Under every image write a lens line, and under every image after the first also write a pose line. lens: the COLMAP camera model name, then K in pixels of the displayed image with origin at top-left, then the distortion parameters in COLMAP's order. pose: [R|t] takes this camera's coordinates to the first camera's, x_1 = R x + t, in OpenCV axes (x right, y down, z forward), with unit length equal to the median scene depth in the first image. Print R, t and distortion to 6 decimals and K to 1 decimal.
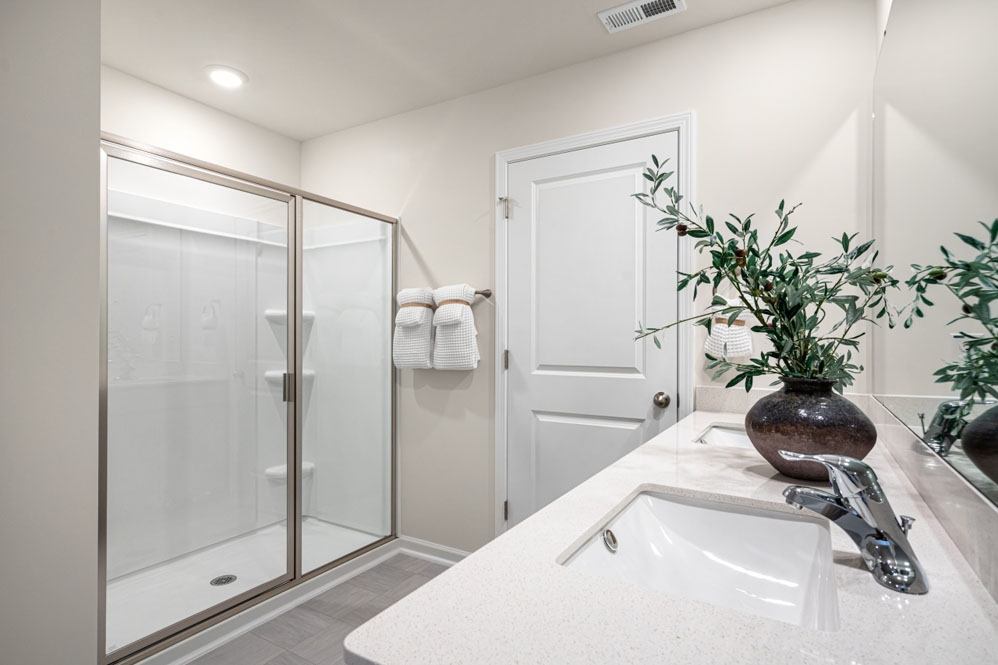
lens RADIAL K [[500.4, 0, 519.6], [0, 500.4, 338.1], [0, 0, 1]] dist [-0.001428, -0.000506]
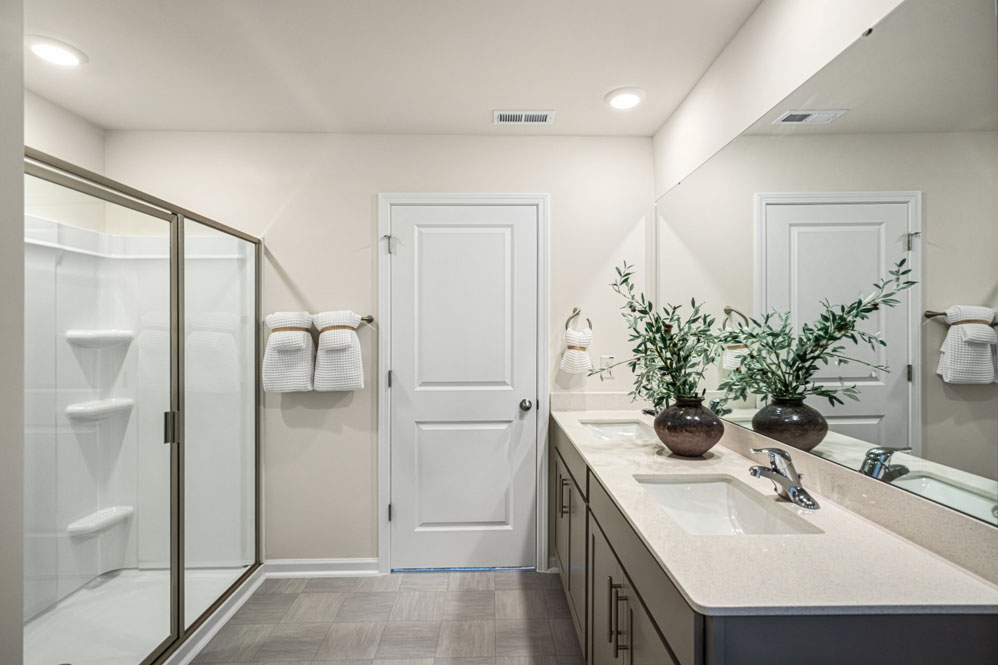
lens RADIAL K [[446.7, 0, 504.0], [0, 446.7, 333.5], [0, 0, 1]] dist [0.007259, 0.000609]
pose [[0.859054, -0.006155, 0.511849, -0.319888], [0.003578, 0.999975, 0.006018, -0.063752], [-0.511873, -0.003339, 0.859055, 0.002066]]
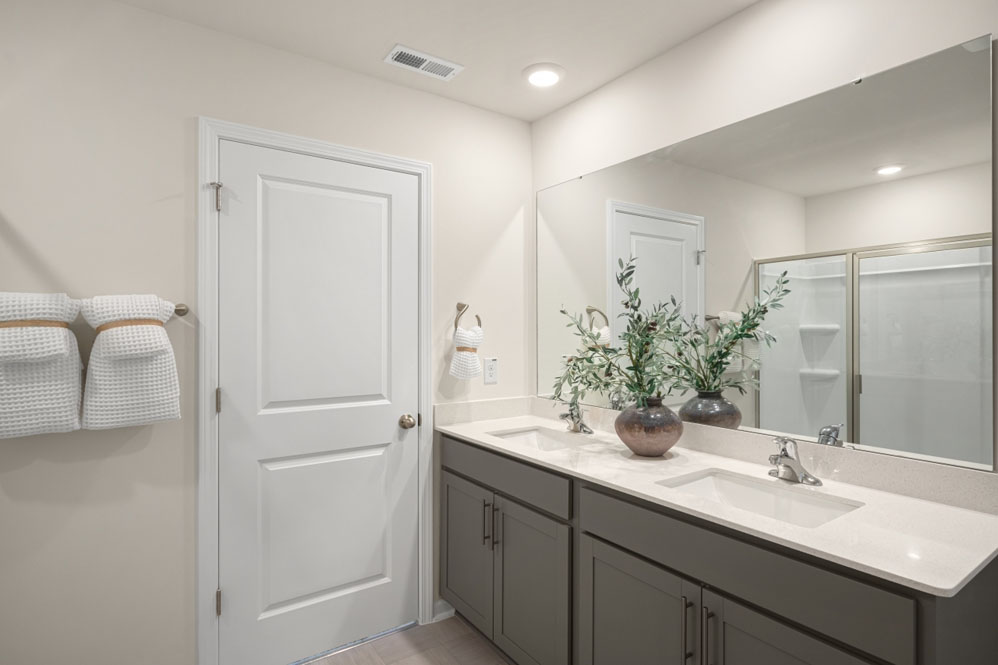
lens RADIAL K [[500.4, 0, 480.8], [0, 500.4, 332.4], [0, 0, 1]] dist [-0.001428, -0.000506]
pose [[0.460383, -0.002289, 0.887717, -0.505167], [0.000139, 0.999997, 0.002506, -0.059979], [-0.887720, -0.001030, 0.460382, 0.308201]]
